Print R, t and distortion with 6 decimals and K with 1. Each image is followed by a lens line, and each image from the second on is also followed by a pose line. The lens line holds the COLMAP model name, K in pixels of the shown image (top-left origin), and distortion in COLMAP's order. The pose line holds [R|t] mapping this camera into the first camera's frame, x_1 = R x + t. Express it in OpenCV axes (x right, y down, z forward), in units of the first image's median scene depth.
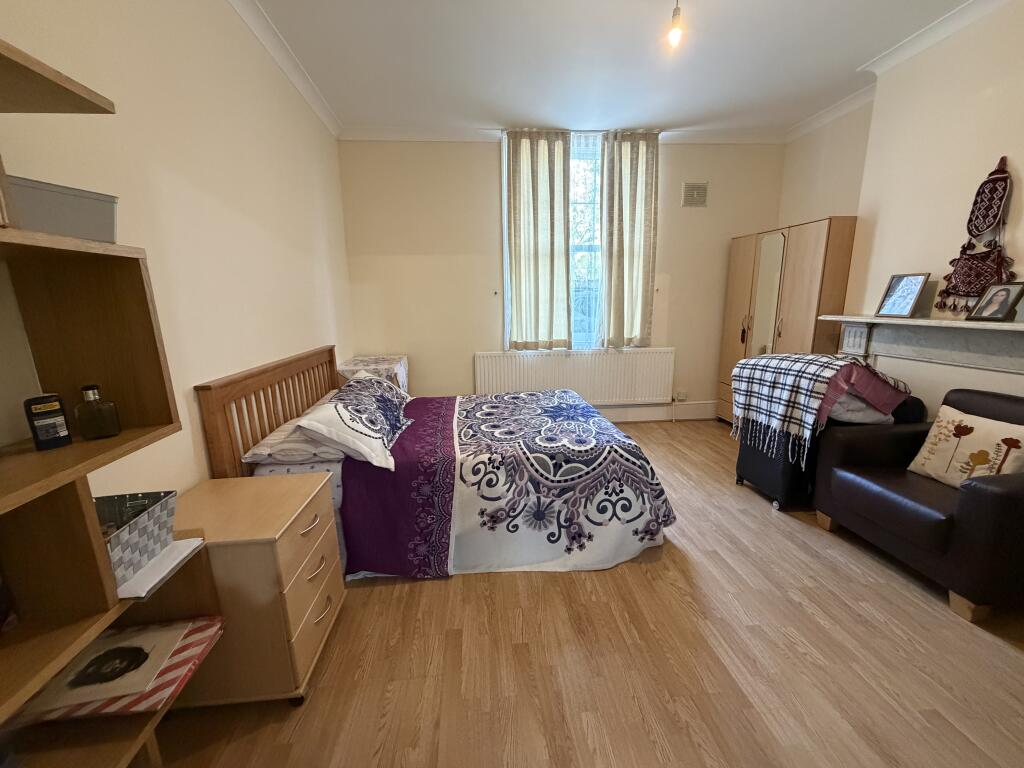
lens RADIAL K [[408.4, 0, 509.7], [0, 408.4, 388.0], [0, 0, 1]] dist [-0.000346, -0.000155]
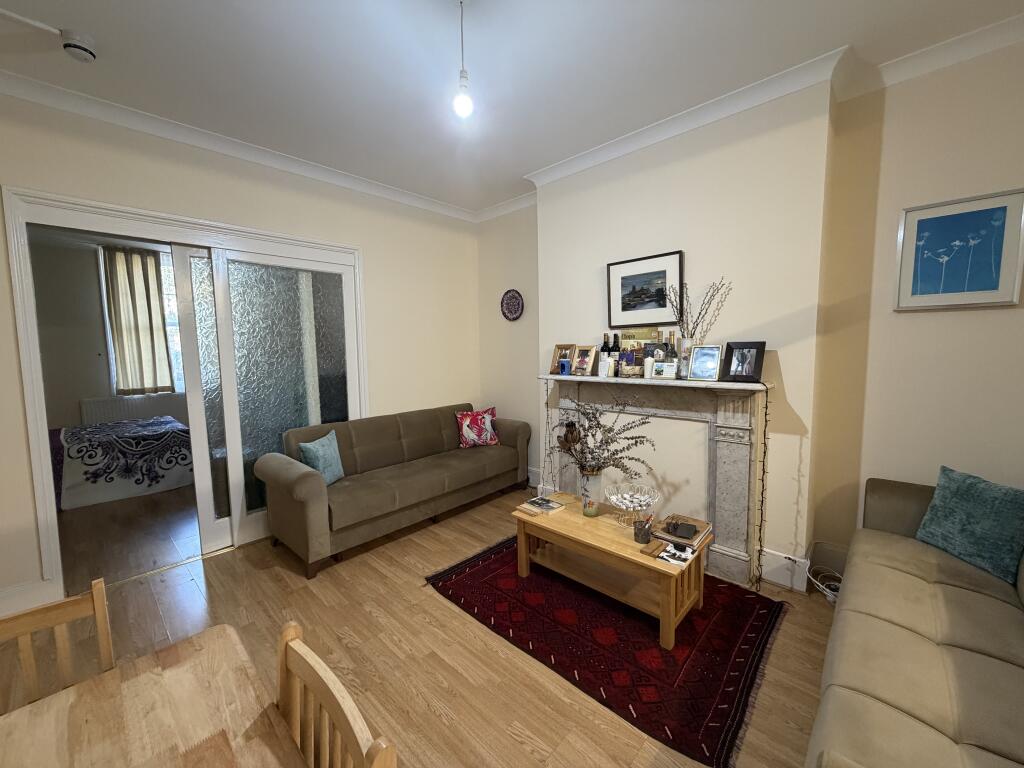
lens RADIAL K [[408.4, 0, 510.7], [0, 408.4, 387.1], [0, 0, 1]] dist [-0.000346, -0.000155]
pose [[0.753727, -0.055652, 0.654827, 0.195480], [0.136861, 0.987854, -0.073576, 0.311189], [-0.642779, 0.145076, 0.752189, -1.706226]]
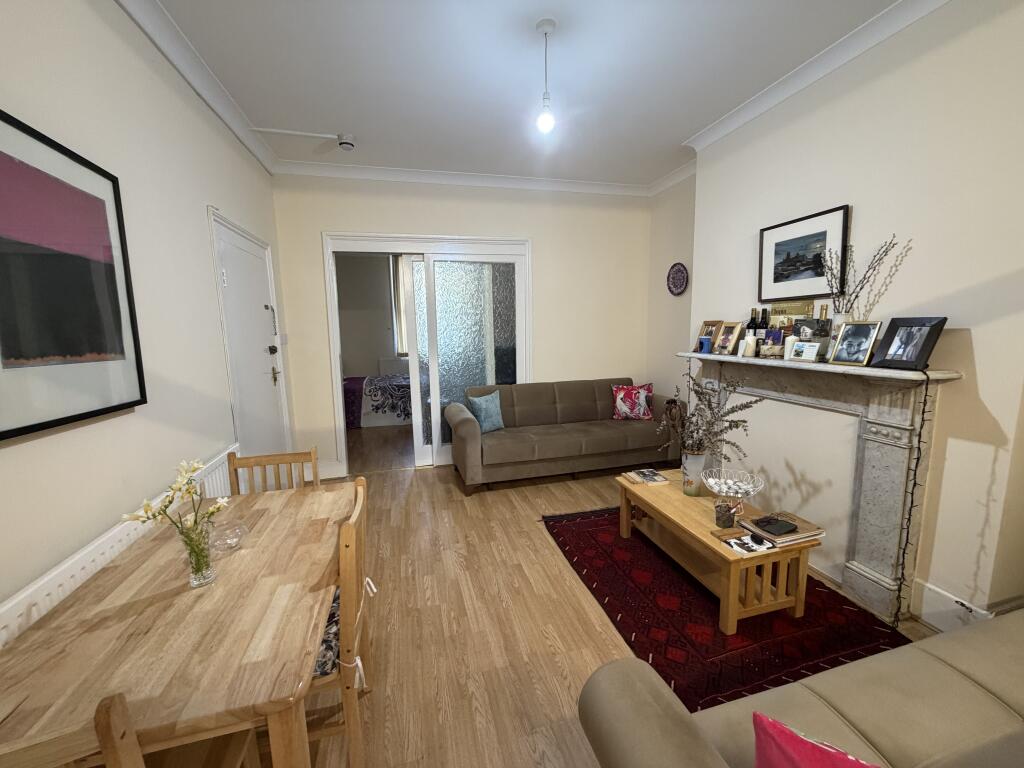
lens RADIAL K [[408.4, 0, 508.9], [0, 408.4, 386.9], [0, 0, 1]] dist [-0.000346, -0.000155]
pose [[0.986920, -0.022695, 0.159608, 0.422458], [0.032602, 0.997682, -0.059733, 0.366018], [-0.157882, 0.064155, 0.985372, -2.009082]]
